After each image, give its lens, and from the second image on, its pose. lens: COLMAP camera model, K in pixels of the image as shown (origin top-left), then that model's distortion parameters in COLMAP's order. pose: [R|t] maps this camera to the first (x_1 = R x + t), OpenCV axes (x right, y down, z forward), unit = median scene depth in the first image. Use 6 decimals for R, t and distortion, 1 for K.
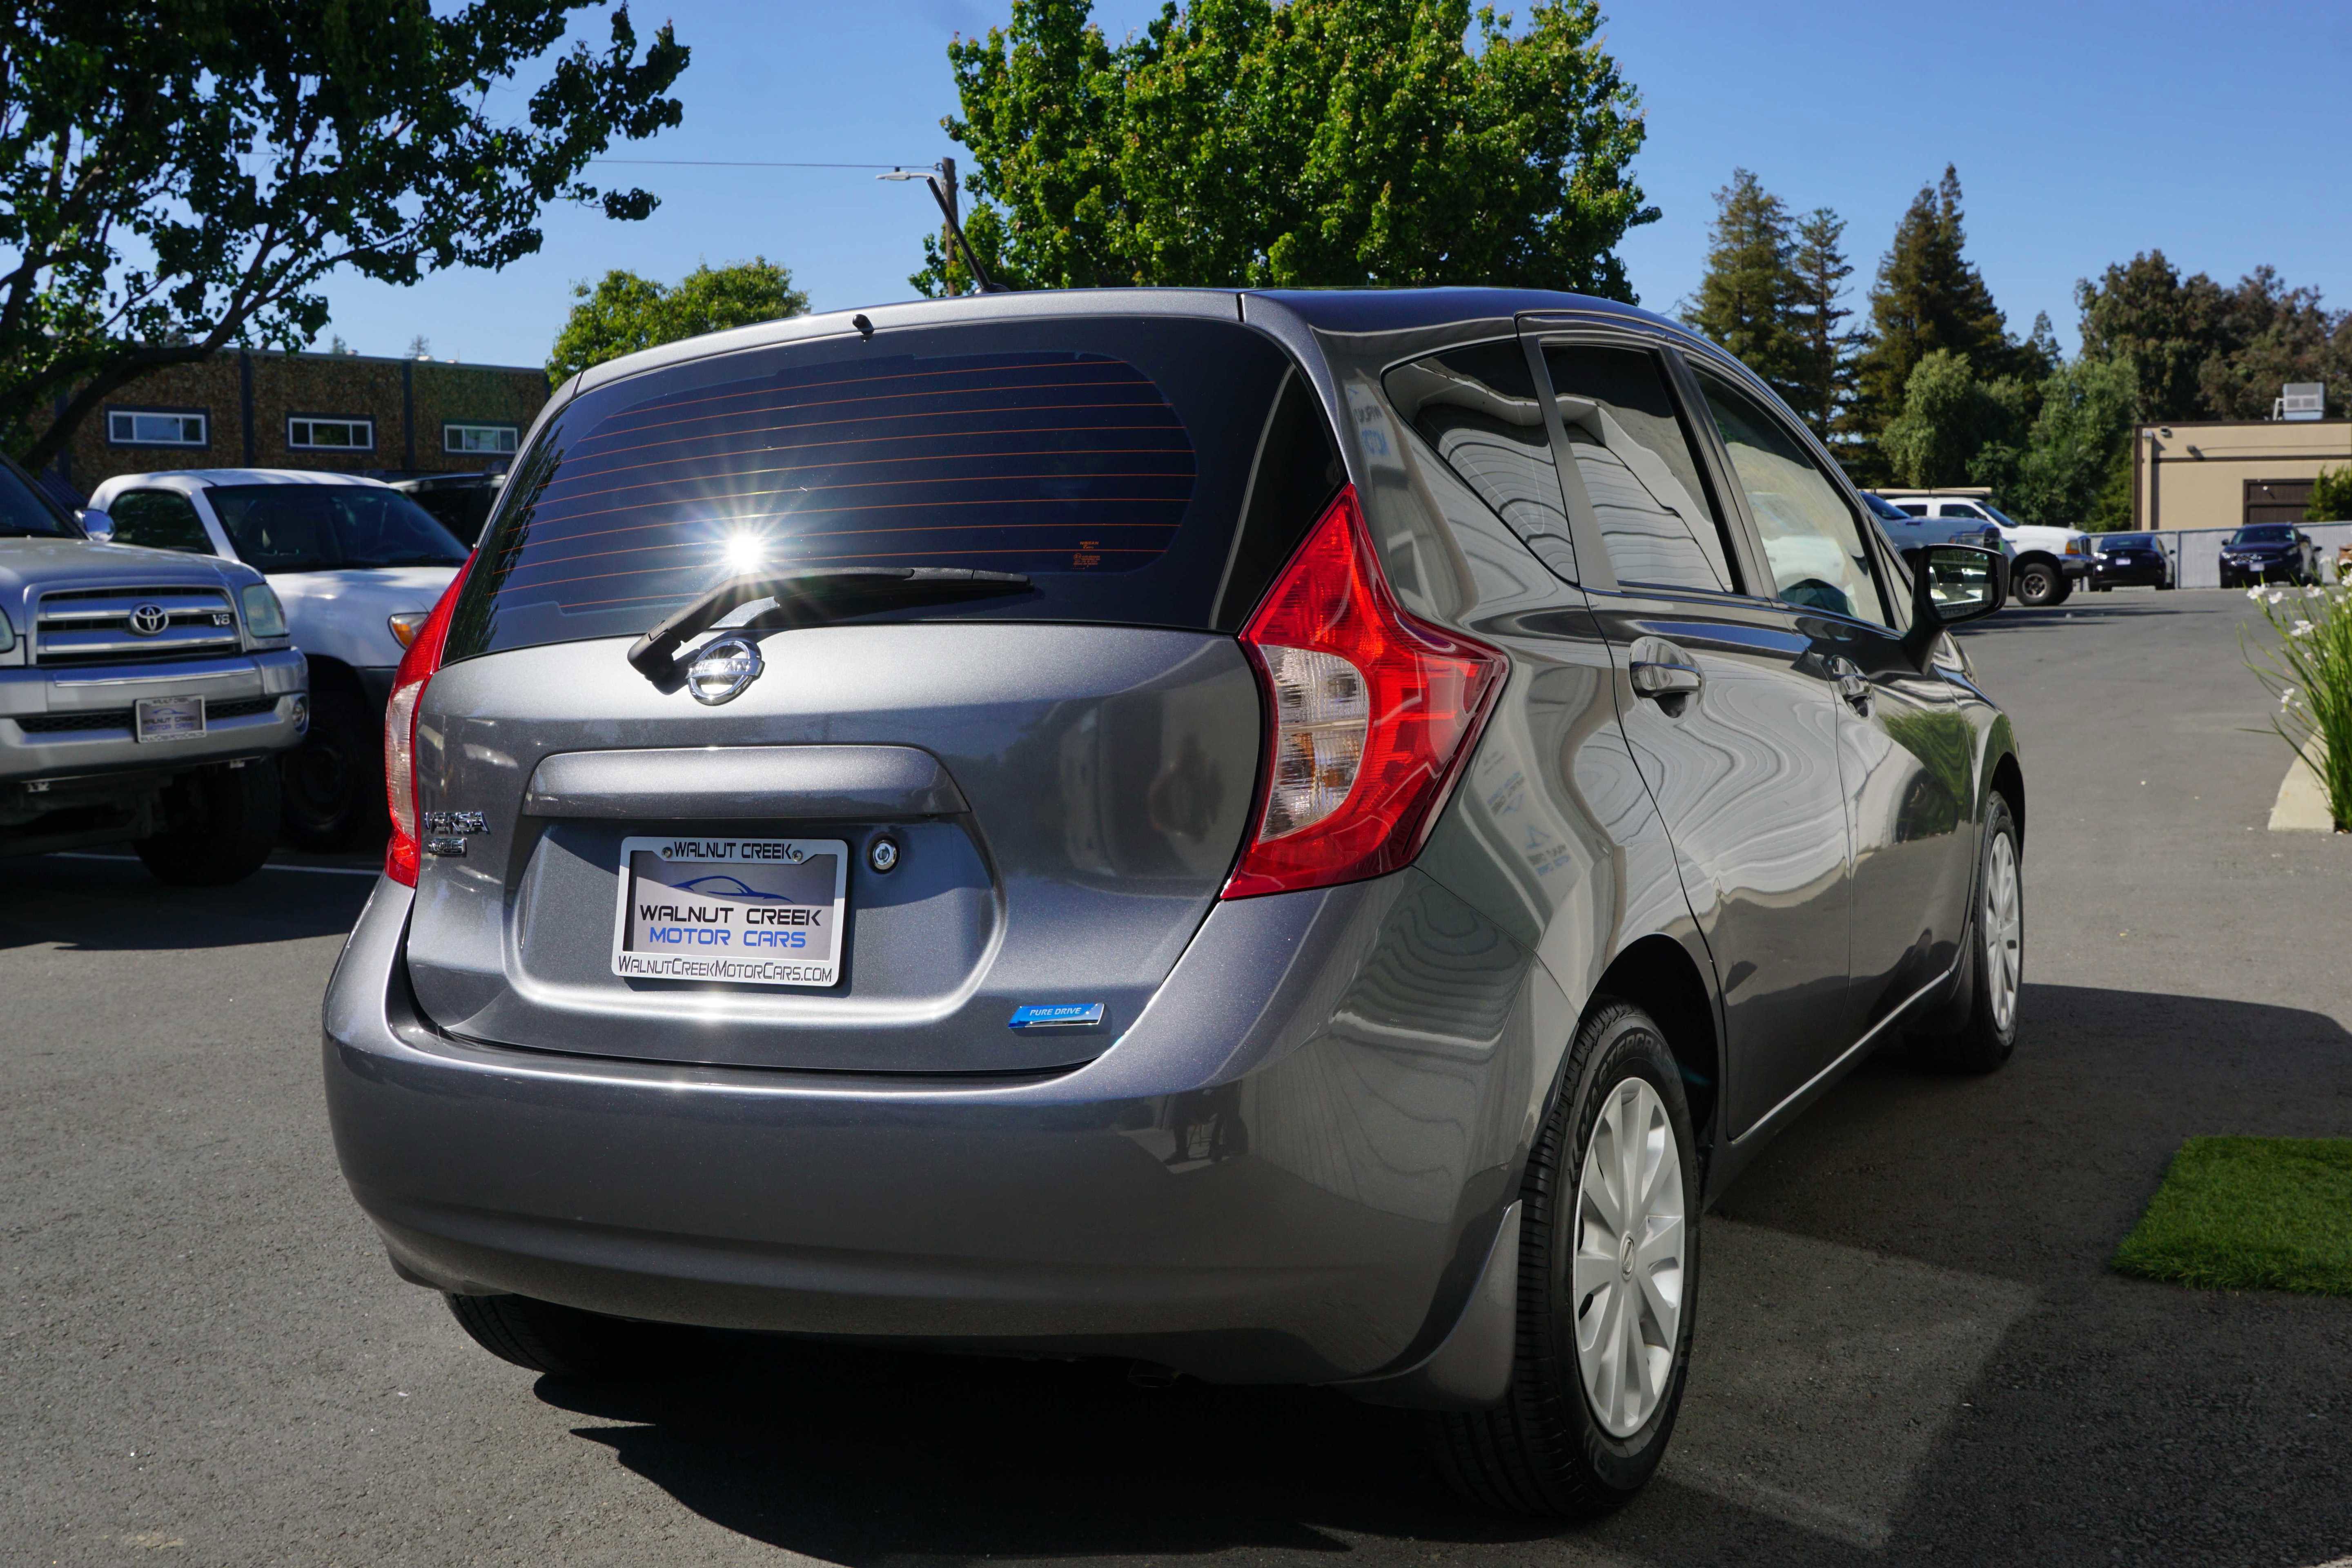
lens RADIAL K [[2501.9, 0, 1188.6], [0, 2501.9, 804.4], [0, 0, 1]] dist [-0.141555, 0.088449]
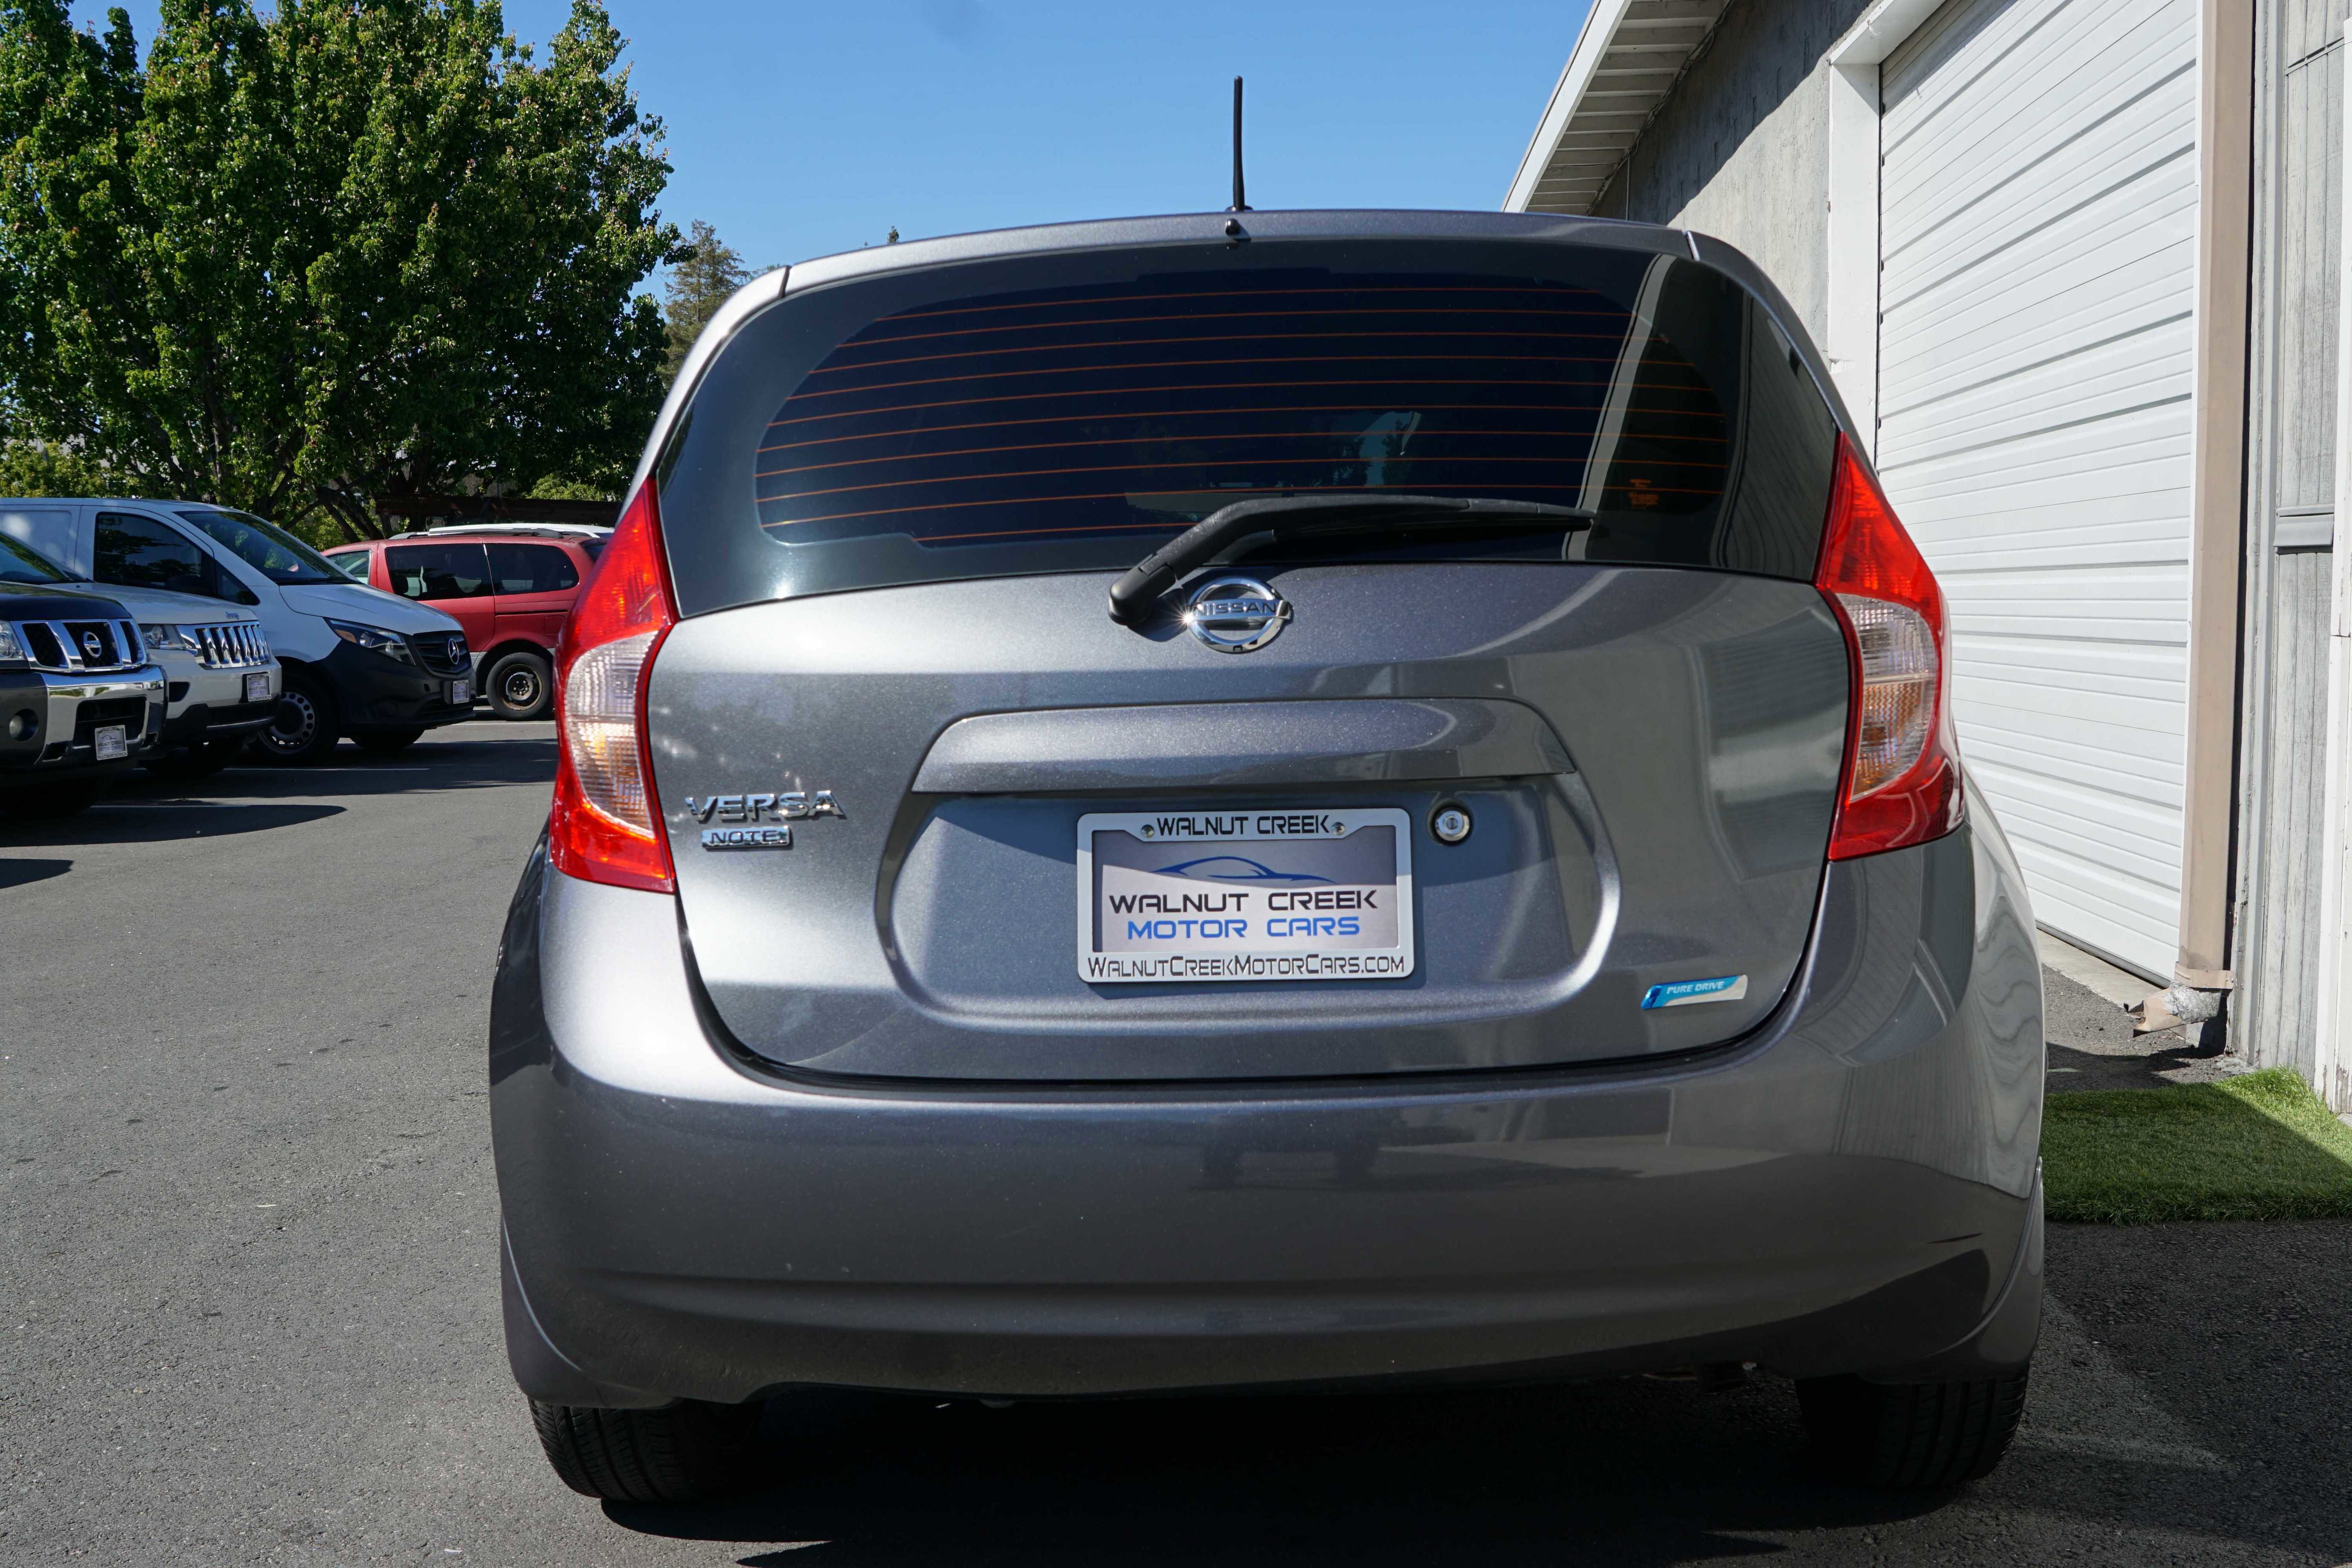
lens RADIAL K [[2501.9, 0, 1188.6], [0, 2501.9, 804.4], [0, 0, 1]] dist [-0.141555, 0.088449]
pose [[0.909109, -0.013826, 0.416329, -0.440999], [0.022219, 0.999636, -0.015322, 0.019018], [-0.415965, 0.023179, 0.909085, 0.185502]]
